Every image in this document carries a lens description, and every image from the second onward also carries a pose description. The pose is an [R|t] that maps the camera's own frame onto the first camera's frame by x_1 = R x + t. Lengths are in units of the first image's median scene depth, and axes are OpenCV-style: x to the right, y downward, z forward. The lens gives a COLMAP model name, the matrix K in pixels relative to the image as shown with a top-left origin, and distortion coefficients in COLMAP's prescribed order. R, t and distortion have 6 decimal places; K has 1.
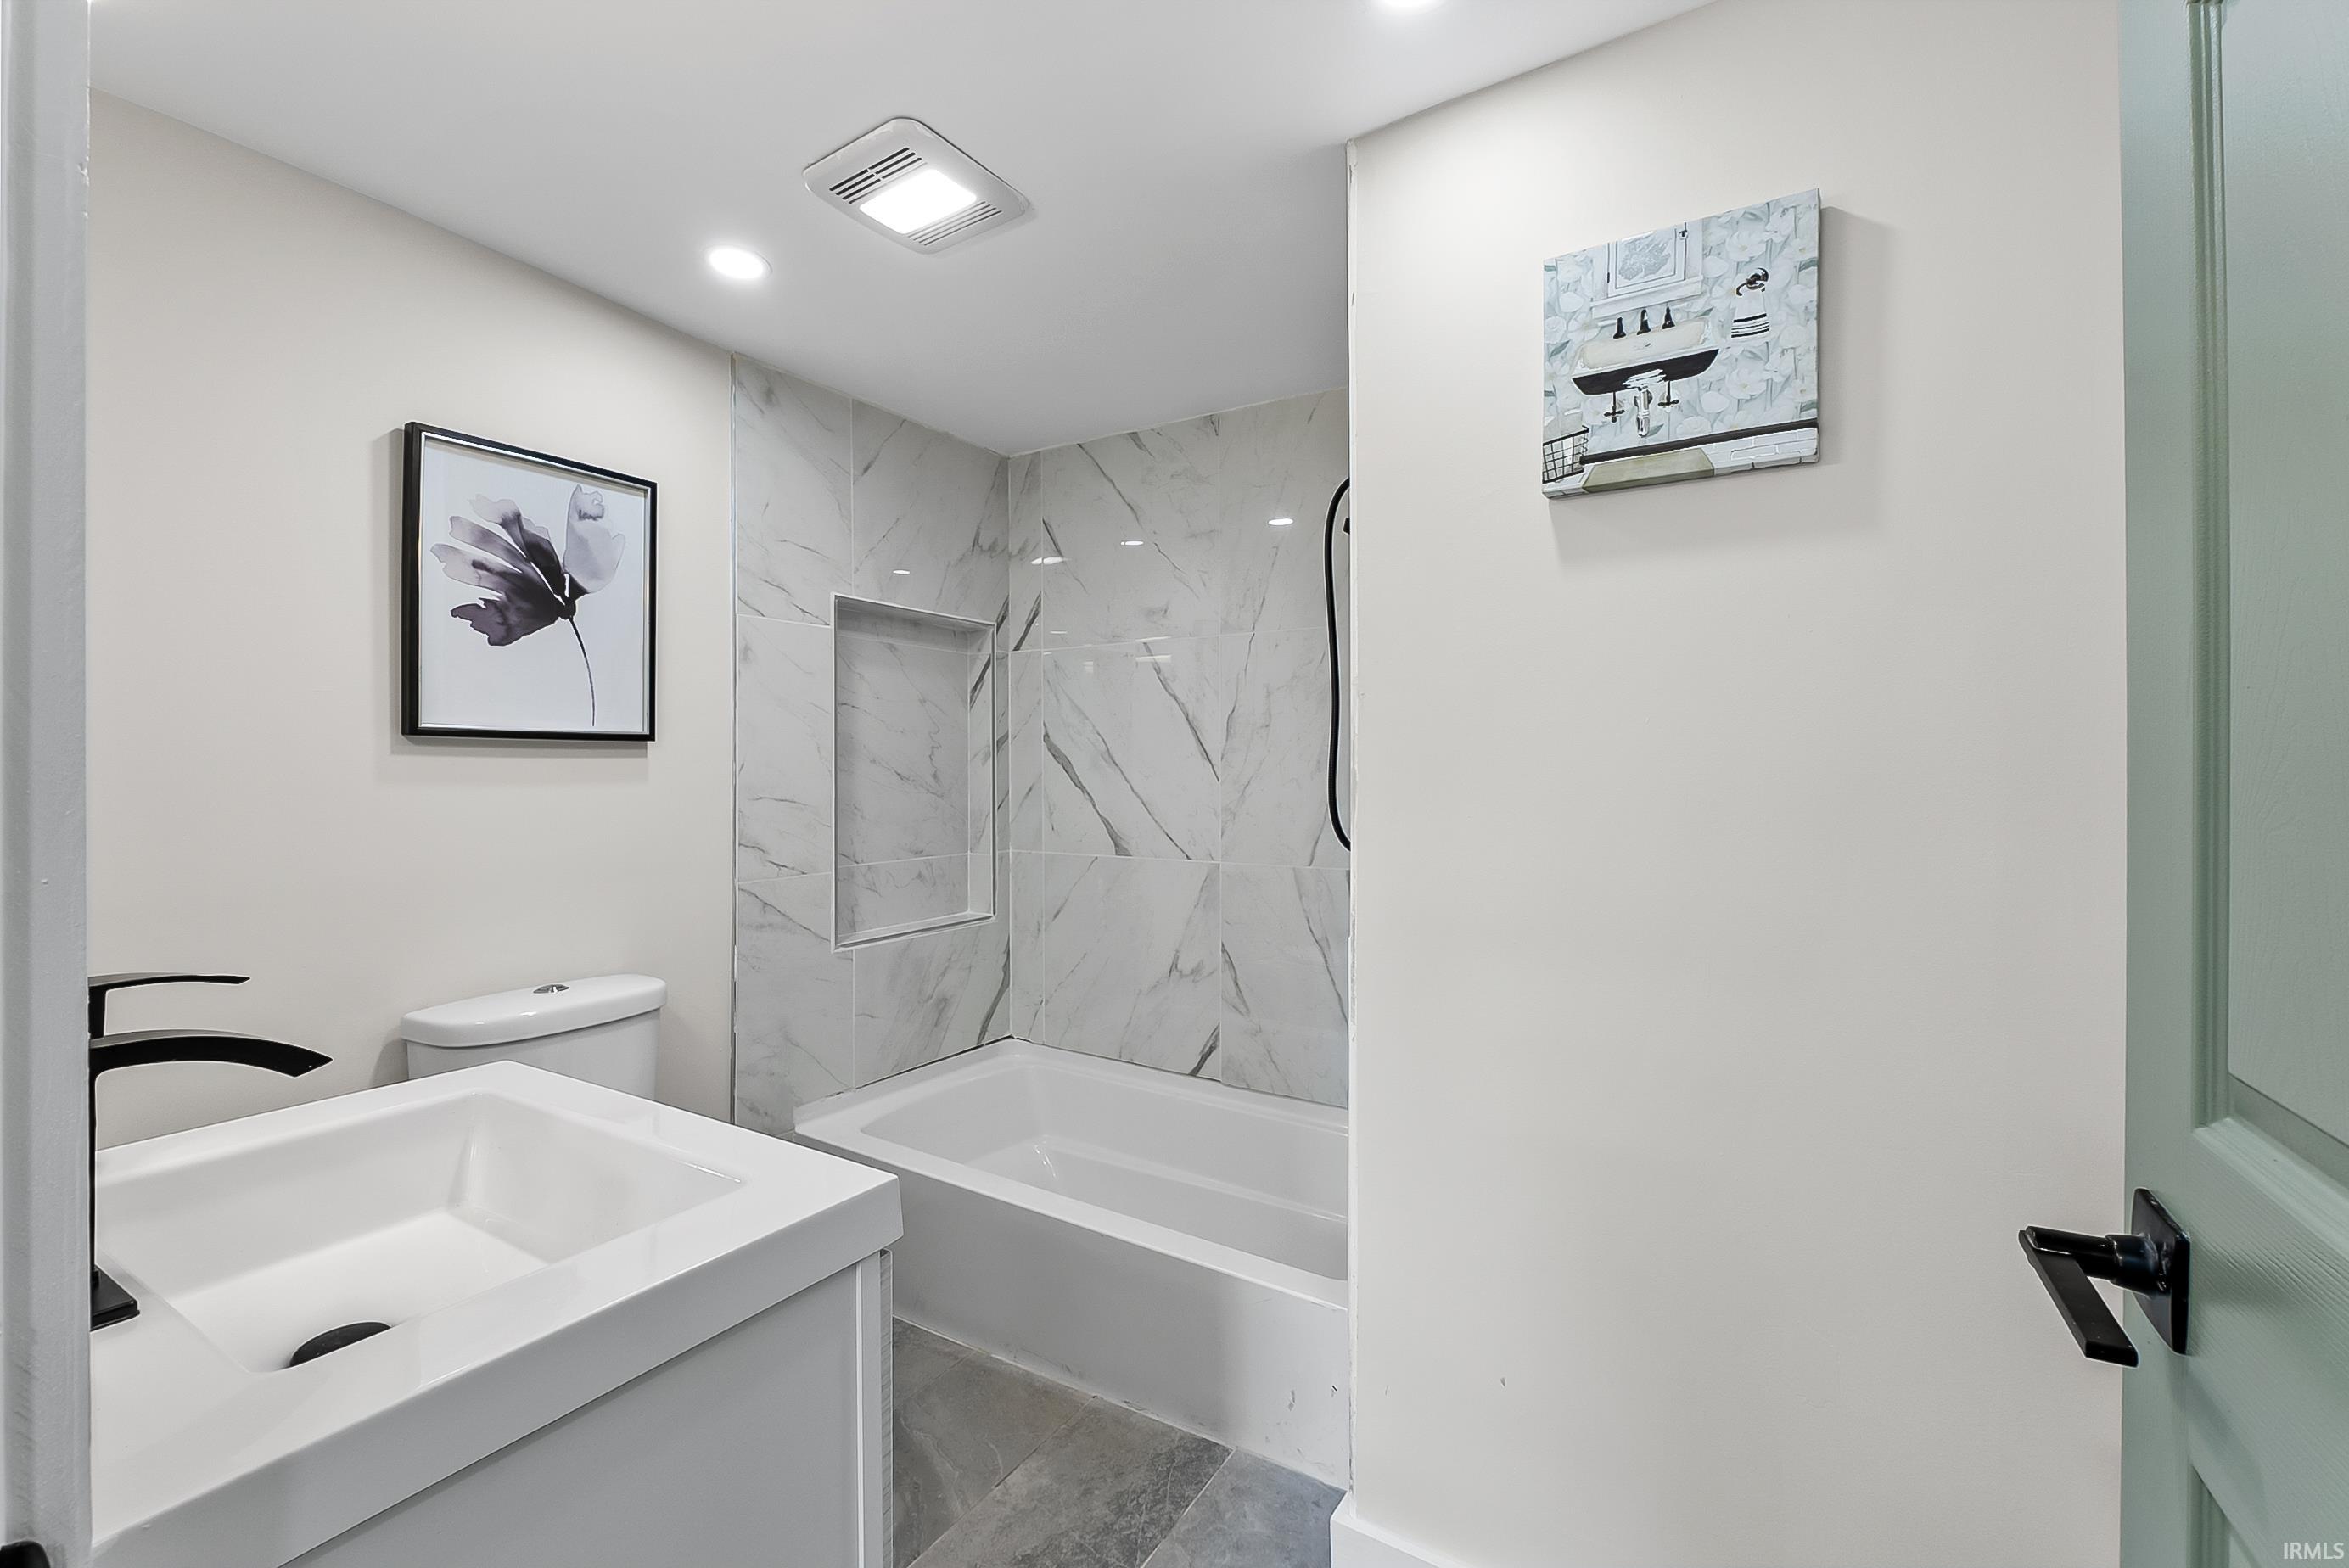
lens RADIAL K [[1003.6, 0, 1175.0], [0, 1003.6, 773.7], [0, 0, 1]] dist [-0.010558, 0.001121]
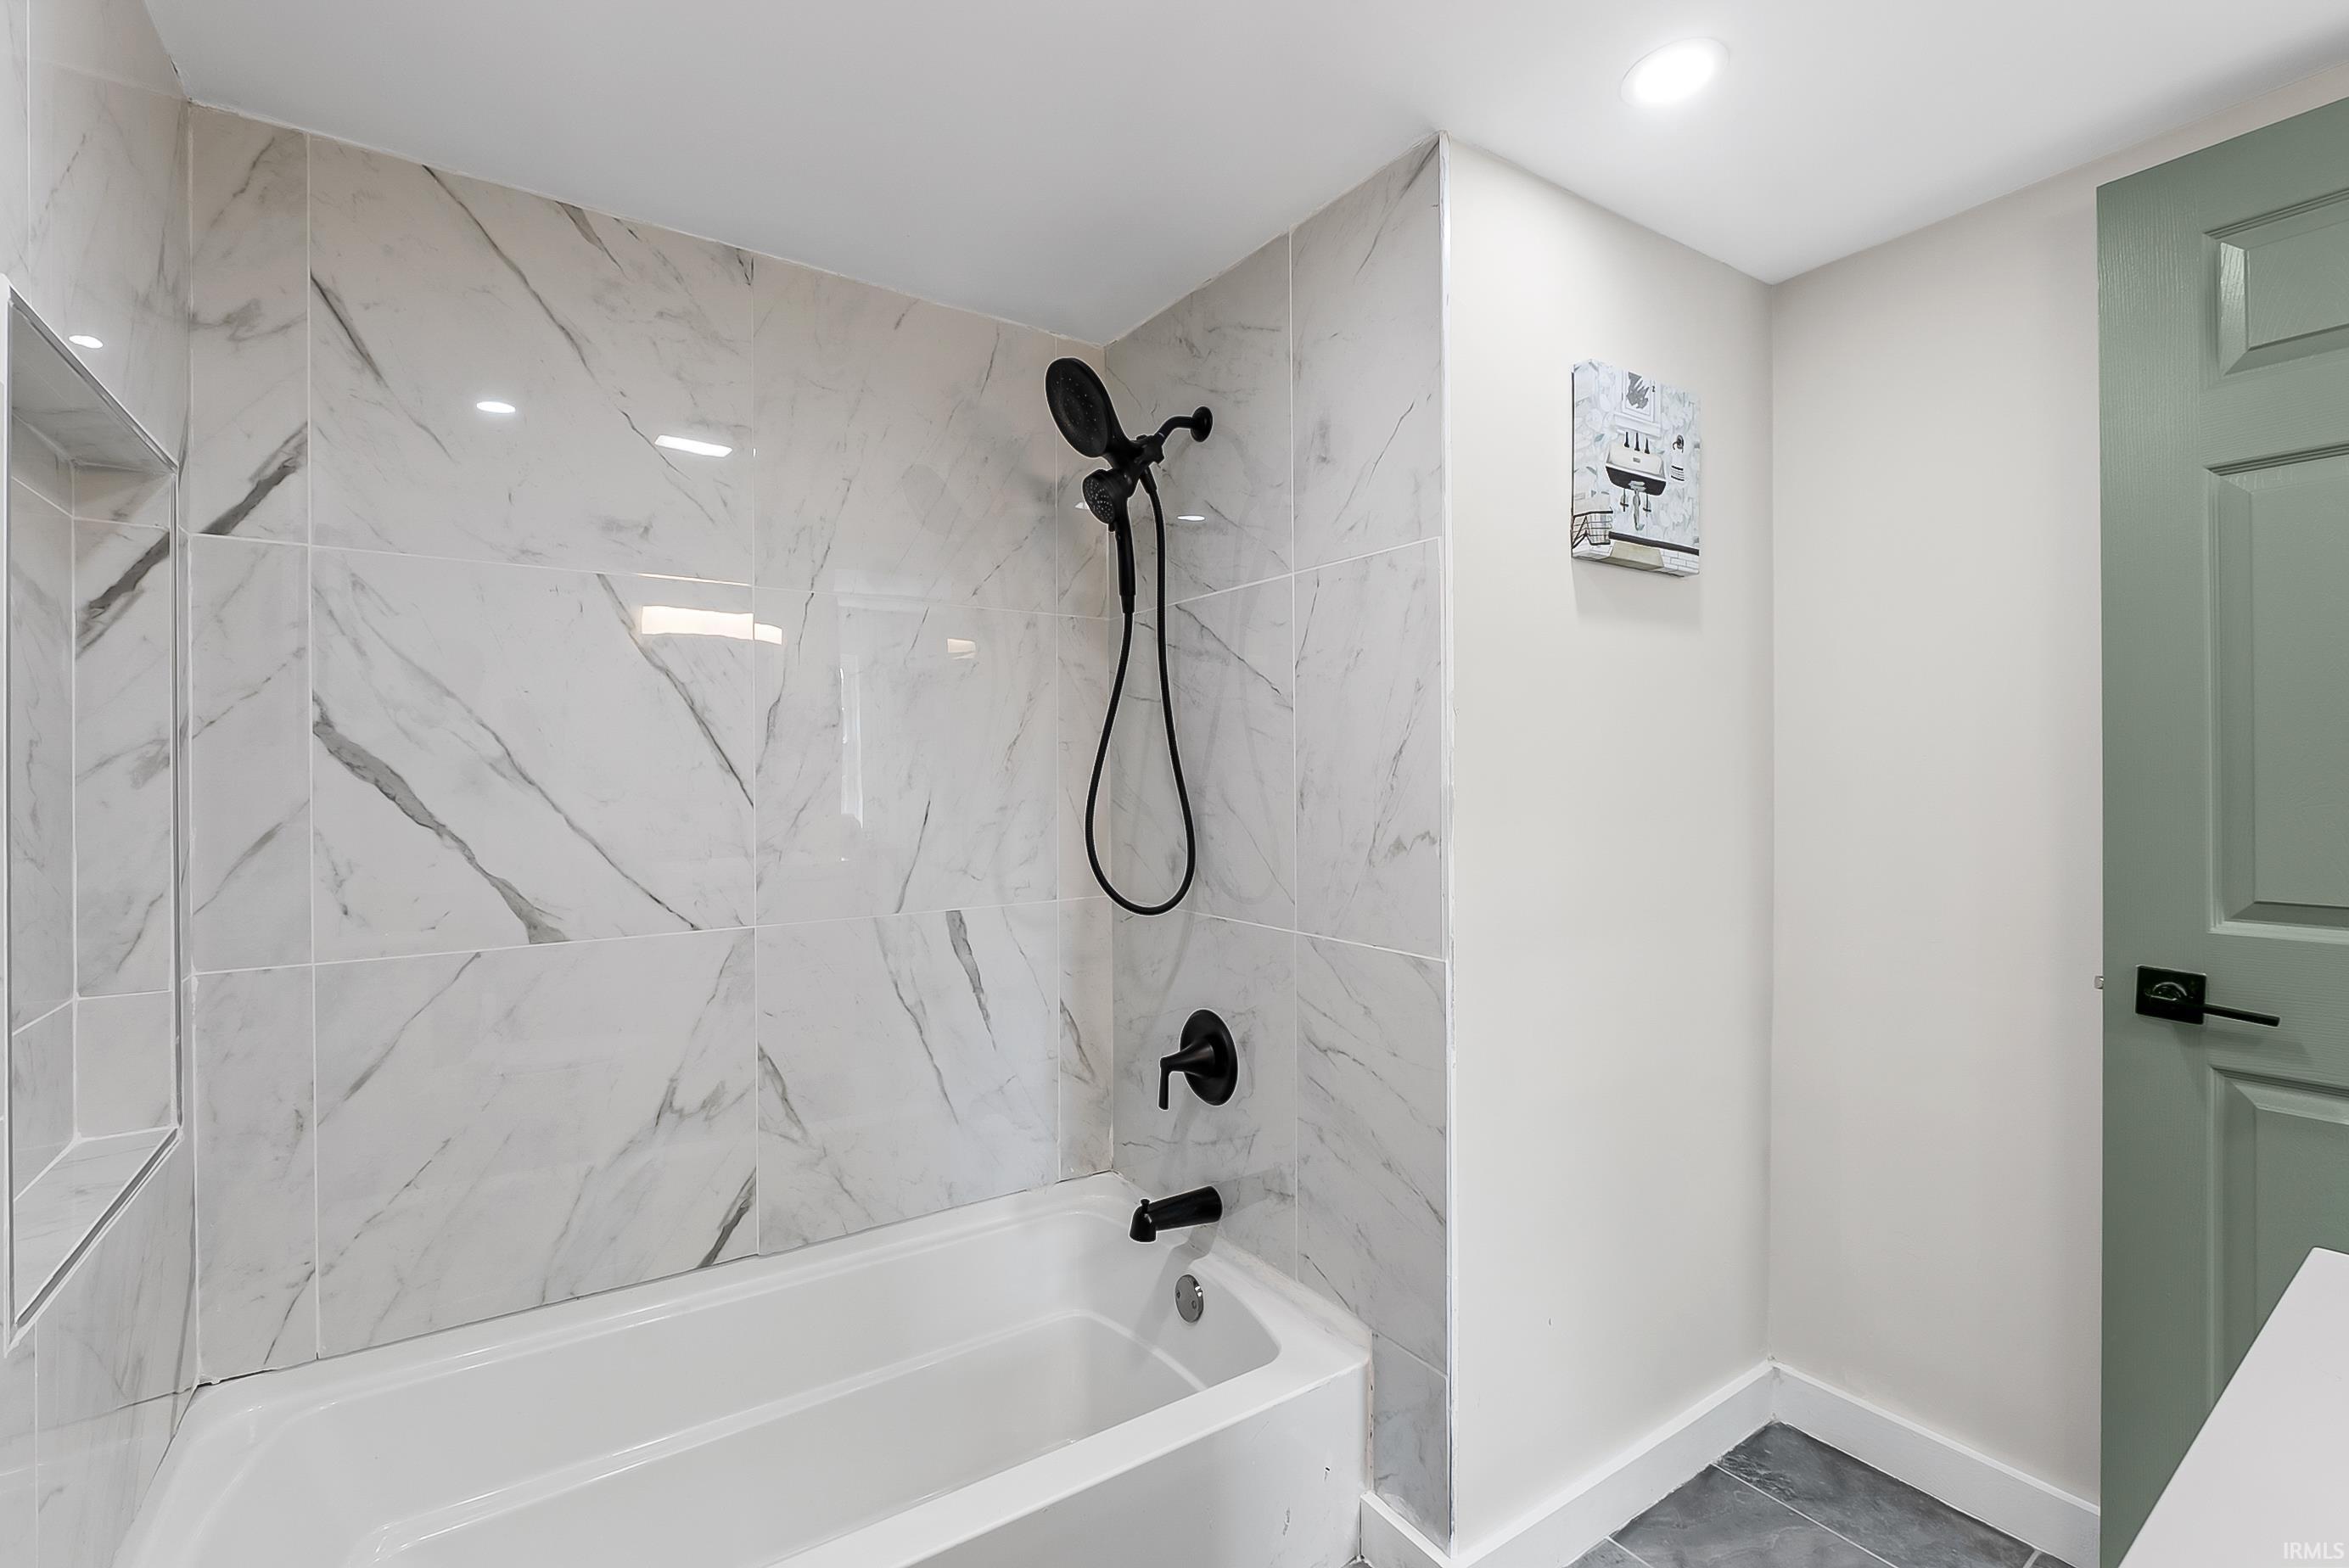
lens RADIAL K [[1003.6, 0, 1175.1], [0, 1003.6, 777.4], [0, 0, 1]] dist [-0.010558, 0.001121]
pose [[0.401028, -0.007960, 0.916031, -0.442197], [0.009595, 0.999944, 0.004488, -0.010953], [-0.916016, 0.006990, 0.401081, 0.466271]]
